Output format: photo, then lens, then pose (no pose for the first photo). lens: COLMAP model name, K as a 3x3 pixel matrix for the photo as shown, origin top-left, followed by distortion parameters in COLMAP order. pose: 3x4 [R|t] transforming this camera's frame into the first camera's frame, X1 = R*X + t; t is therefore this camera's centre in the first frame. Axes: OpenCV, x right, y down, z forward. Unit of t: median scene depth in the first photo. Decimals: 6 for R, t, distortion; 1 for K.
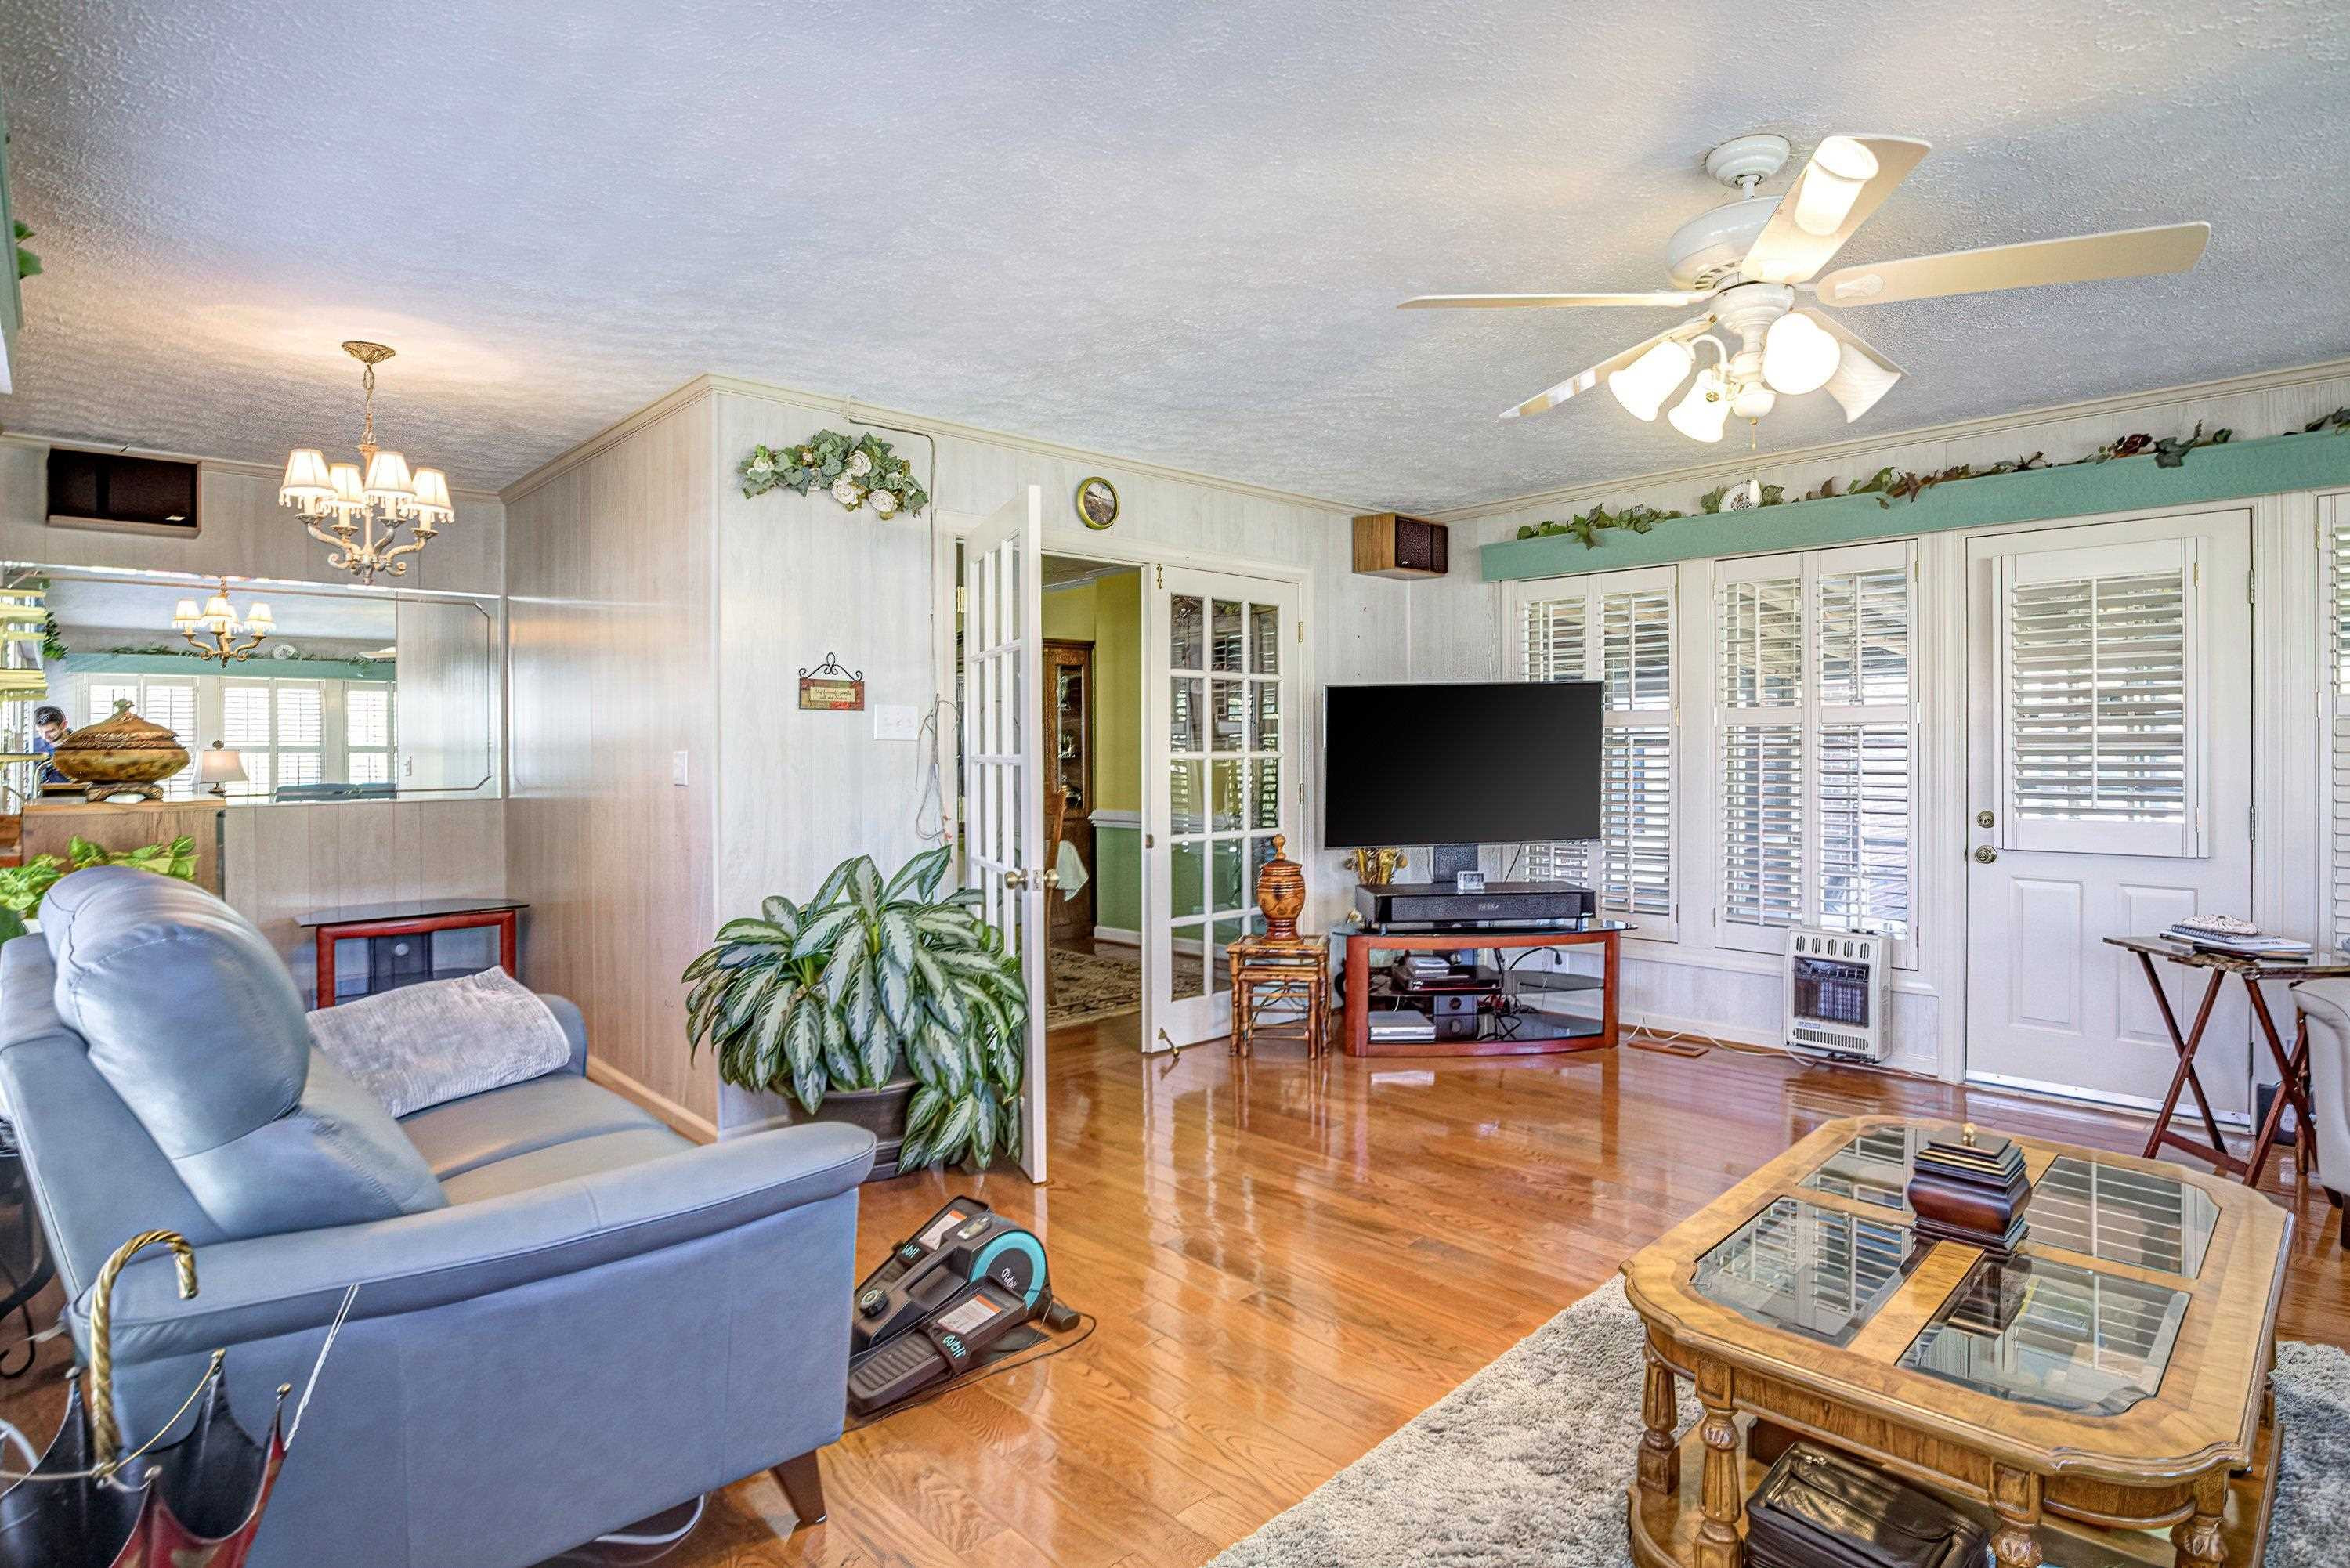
lens RADIAL K [[1219.6, 0, 1175.0], [0, 1219.6, 784.0], [0, 0, 1]] dist [-0.058438, 0.026041]
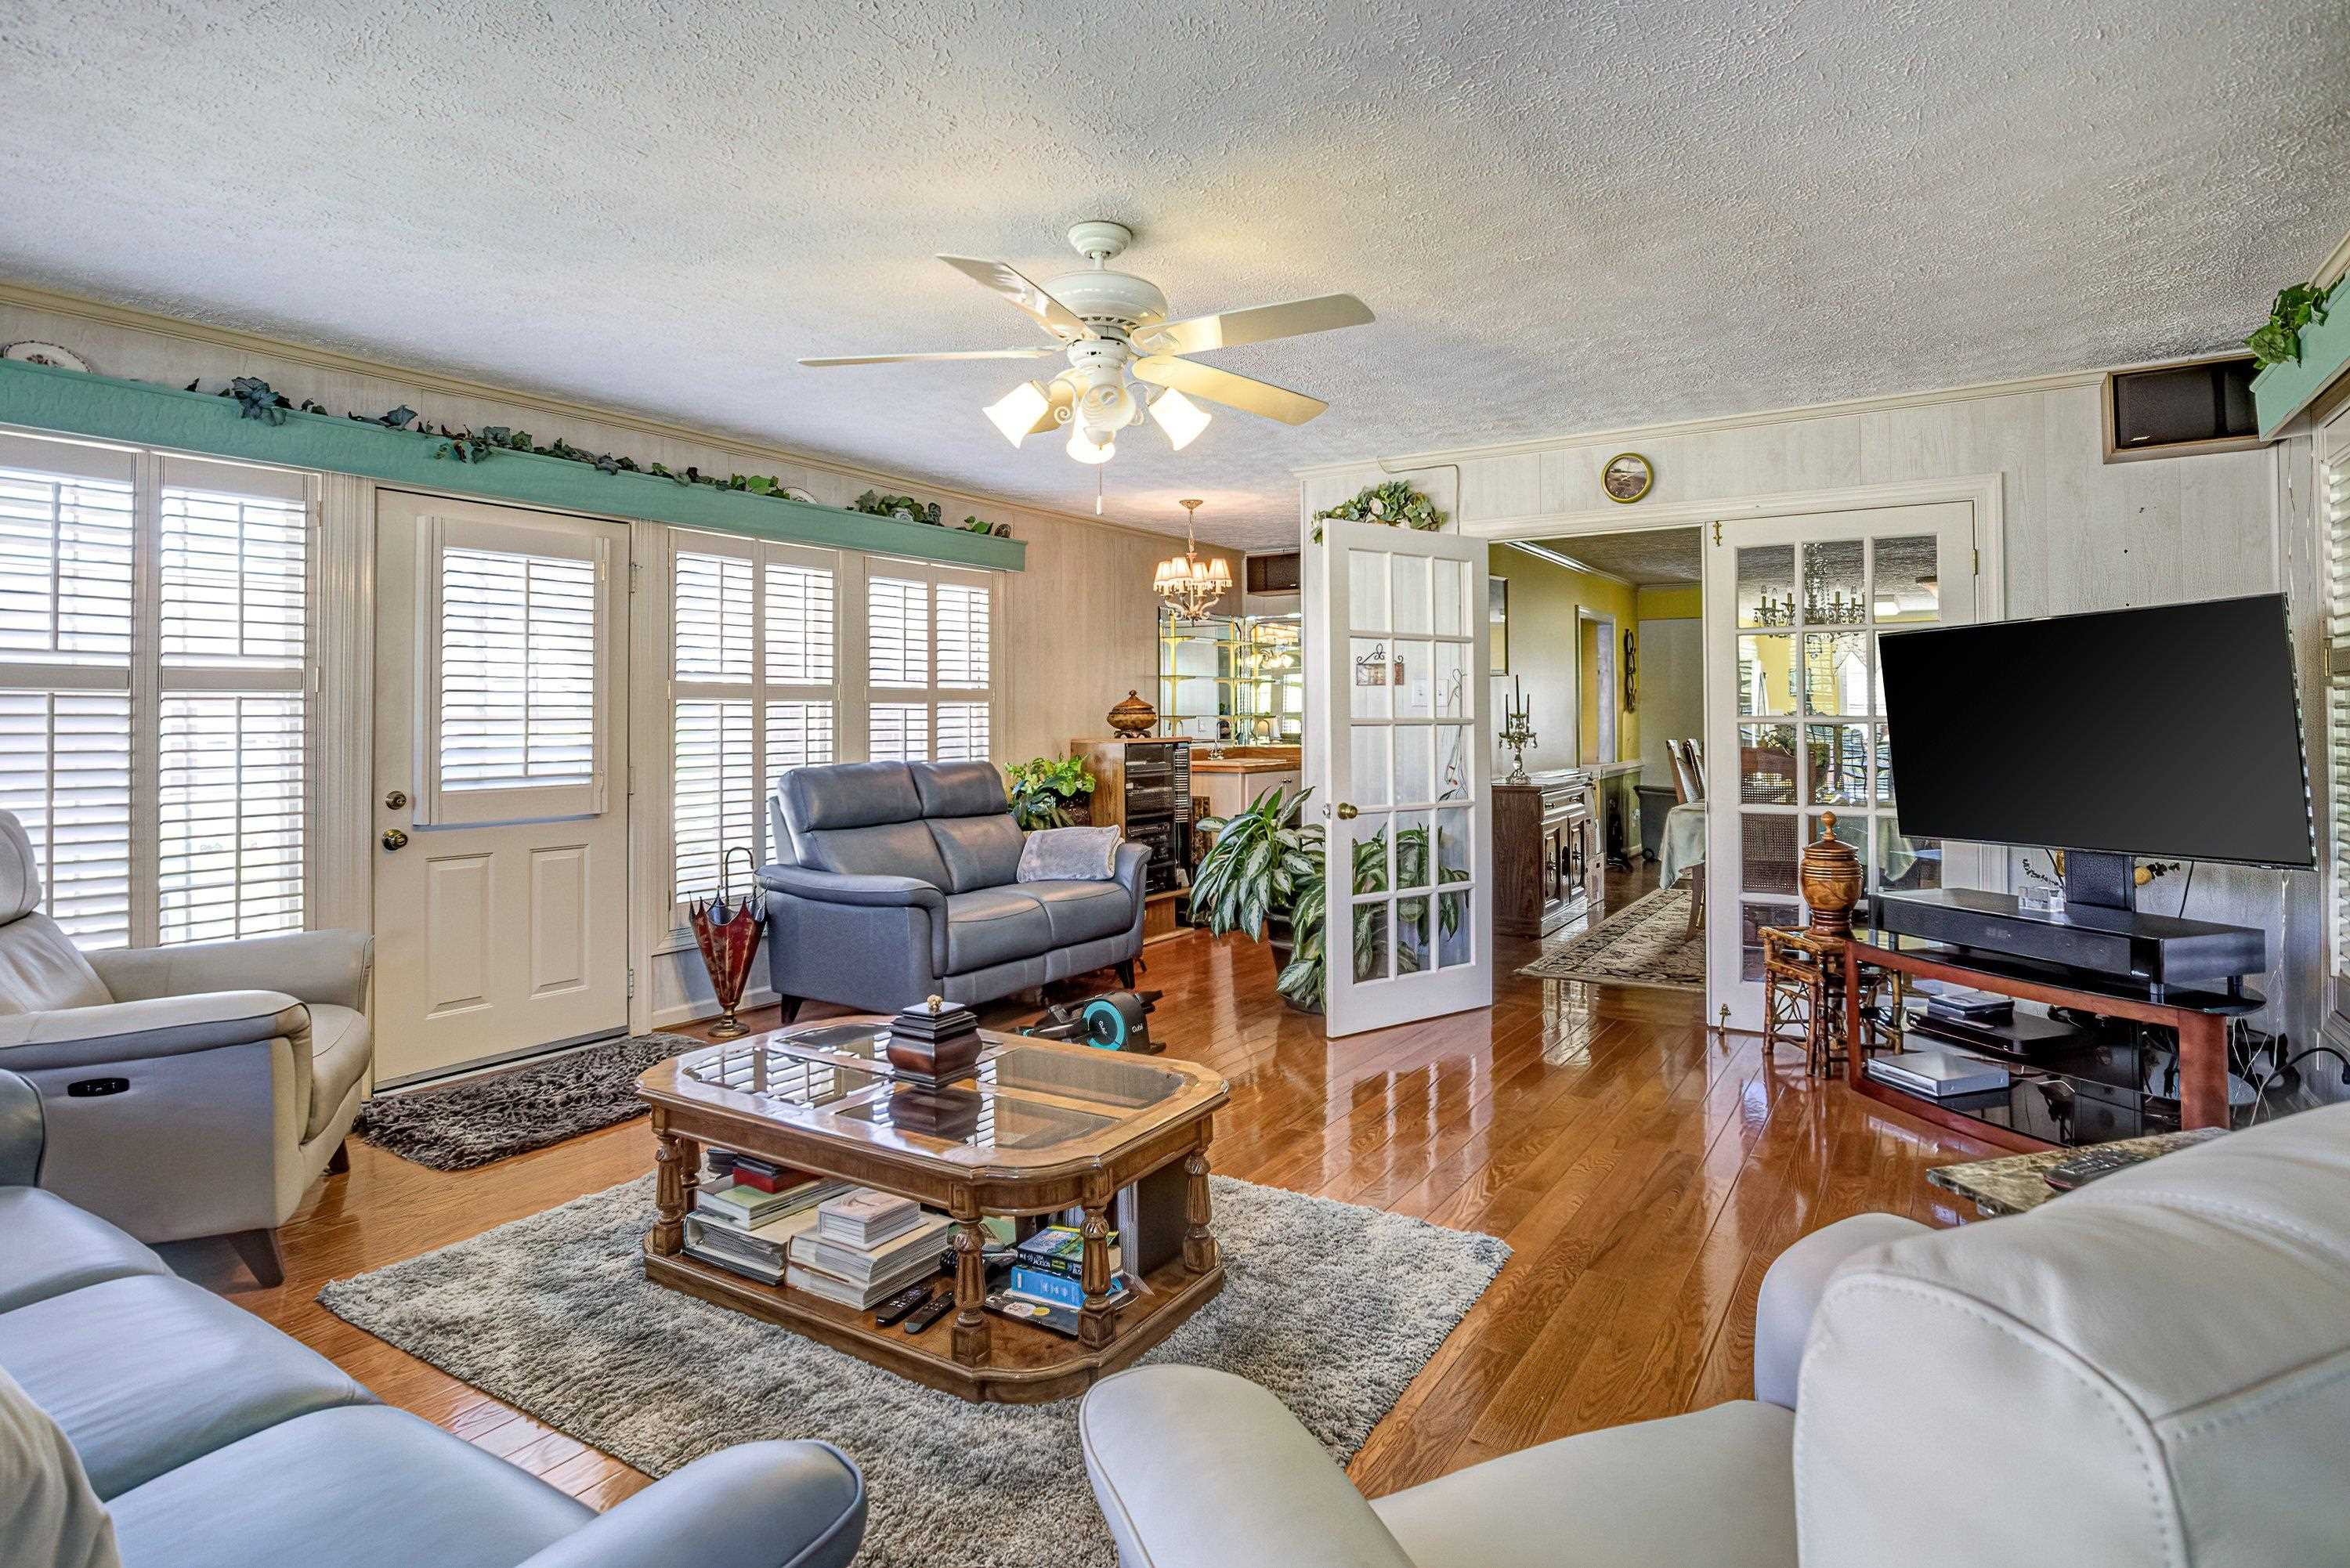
lens RADIAL K [[1219.6, 0, 1175.0], [0, 1219.6, 784.0], [0, 0, 1]] dist [-0.058438, 0.026041]
pose [[0.220129, 0.051806, -0.974094, 0.871204], [-0.028632, 0.998502, 0.046633, -0.005132], [0.975050, 0.017625, 0.221283, 0.392817]]
